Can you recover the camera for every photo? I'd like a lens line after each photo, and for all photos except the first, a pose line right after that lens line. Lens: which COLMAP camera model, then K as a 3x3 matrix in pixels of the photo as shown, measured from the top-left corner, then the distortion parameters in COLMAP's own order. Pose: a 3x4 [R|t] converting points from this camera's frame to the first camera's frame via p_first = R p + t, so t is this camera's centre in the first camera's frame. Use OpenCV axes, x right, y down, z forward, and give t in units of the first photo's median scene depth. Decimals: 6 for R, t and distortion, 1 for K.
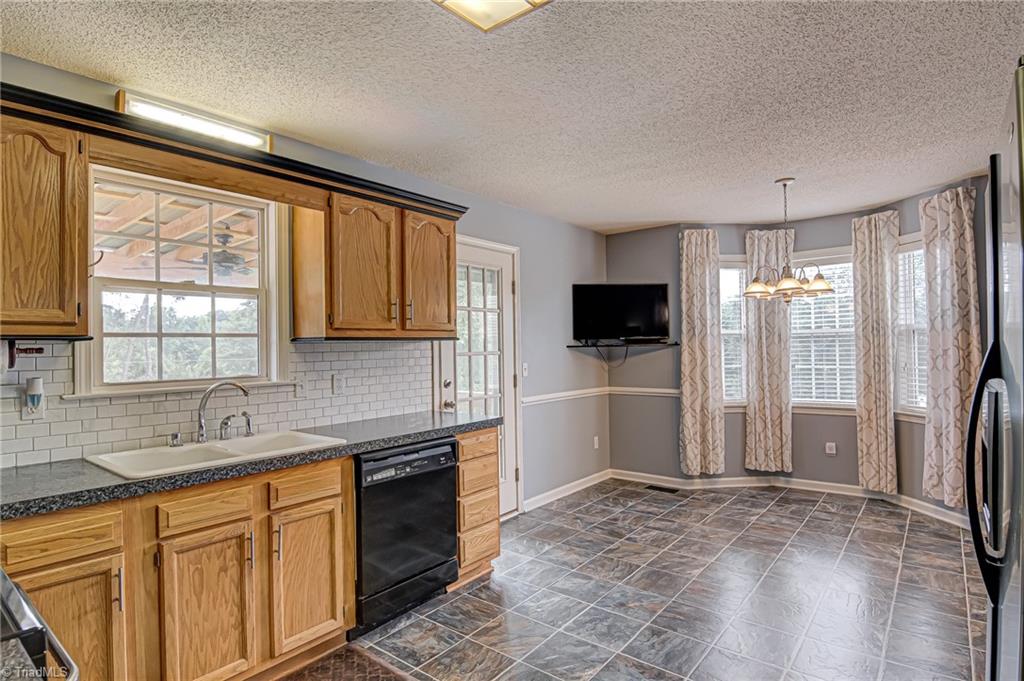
lens RADIAL K [[547.7, 0, 512.0], [0, 547.7, 340.5], [0, 0, 1]] dist [-0.000261, -0.000543]
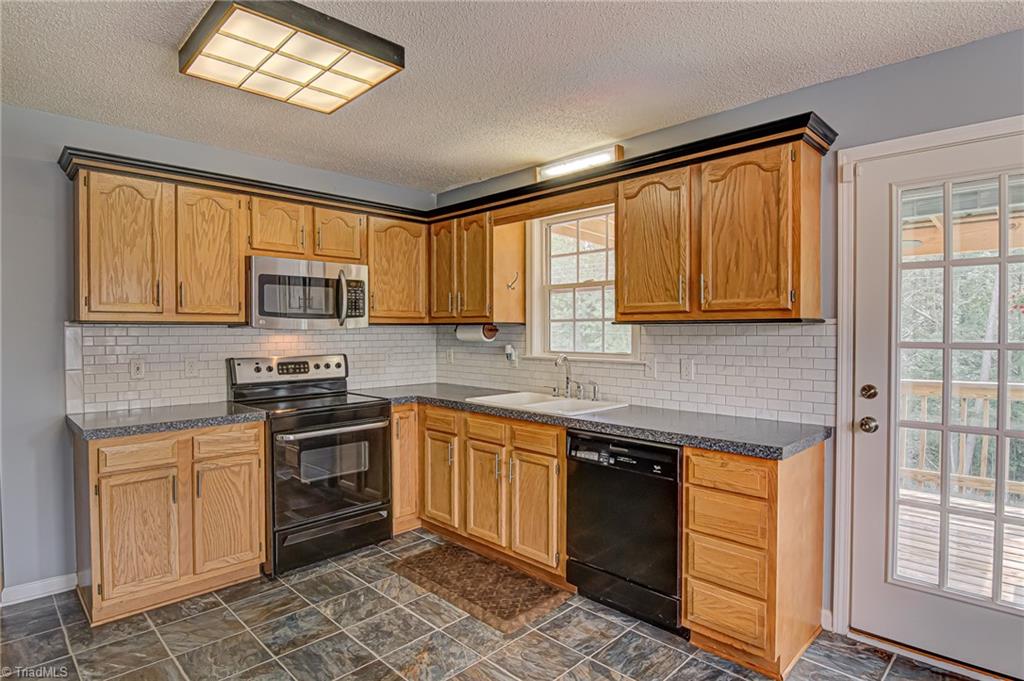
lens RADIAL K [[537.0, 0, 512.0], [0, 537.0, 340.5], [0, 0, 1]] dist [-0.021908, 0.000195]
pose [[-0.111157, 0.035111, -0.993182, 0.785200], [0.011324, 0.999356, 0.034062, -0.006731], [0.993738, -0.007460, -0.111483, 0.988865]]
